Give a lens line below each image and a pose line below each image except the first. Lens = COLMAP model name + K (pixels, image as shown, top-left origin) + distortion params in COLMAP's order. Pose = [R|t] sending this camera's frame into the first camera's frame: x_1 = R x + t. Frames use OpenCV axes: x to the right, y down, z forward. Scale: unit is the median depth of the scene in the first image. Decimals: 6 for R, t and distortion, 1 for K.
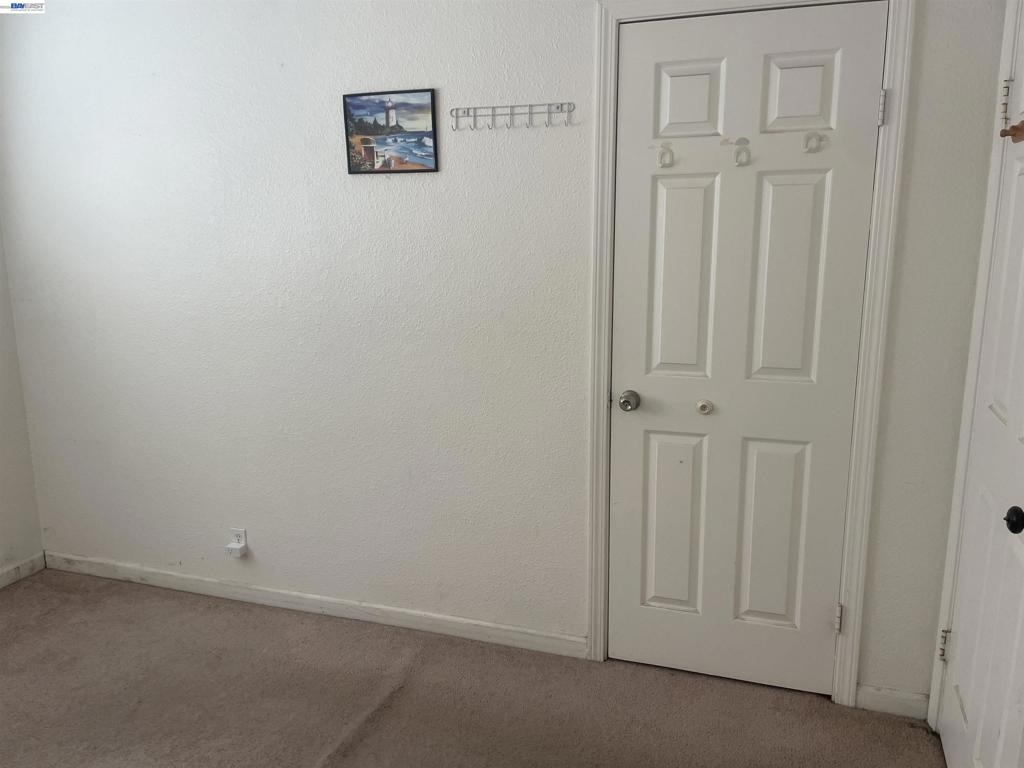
lens RADIAL K [[864.7, 0, 512.0], [0, 864.7, 384.0], [0, 0, 1]] dist [0.050187, -0.000899]
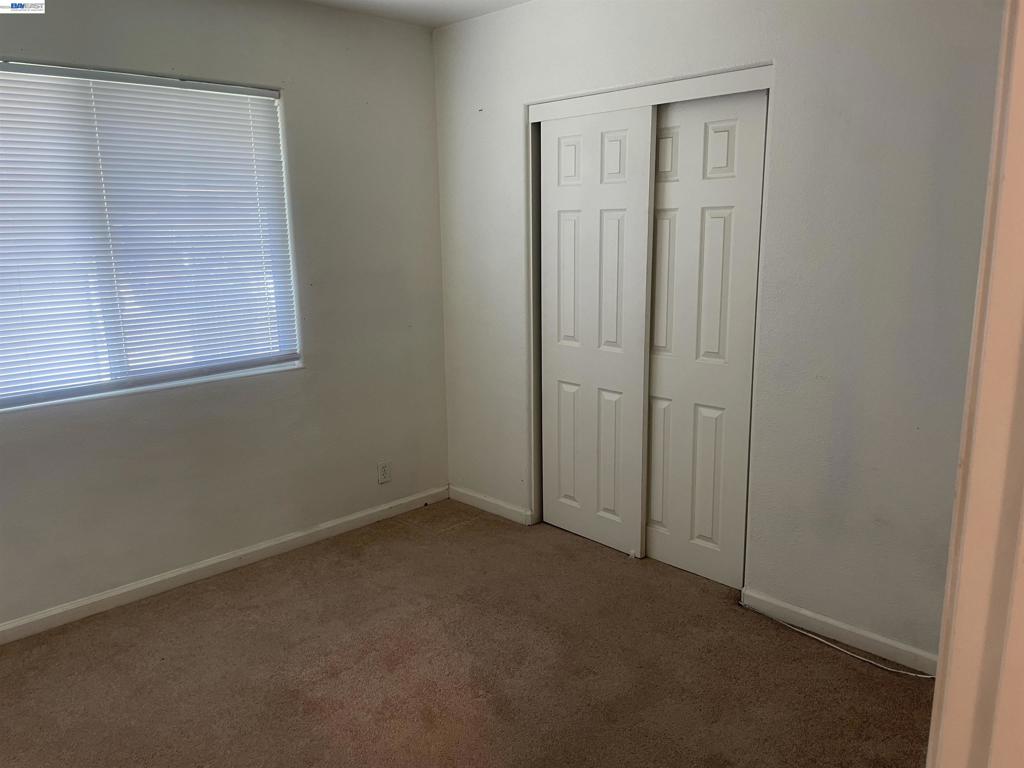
lens RADIAL K [[780.0, 0, 512.0], [0, 780.0, 384.0], [0, 0, 1]] dist [0.109429, -0.156415]
pose [[0.889100, 0.090604, -0.448655, 0.485574], [-0.092537, 0.995553, 0.017668, 0.031951], [0.448260, 0.025809, 0.893530, -0.192288]]
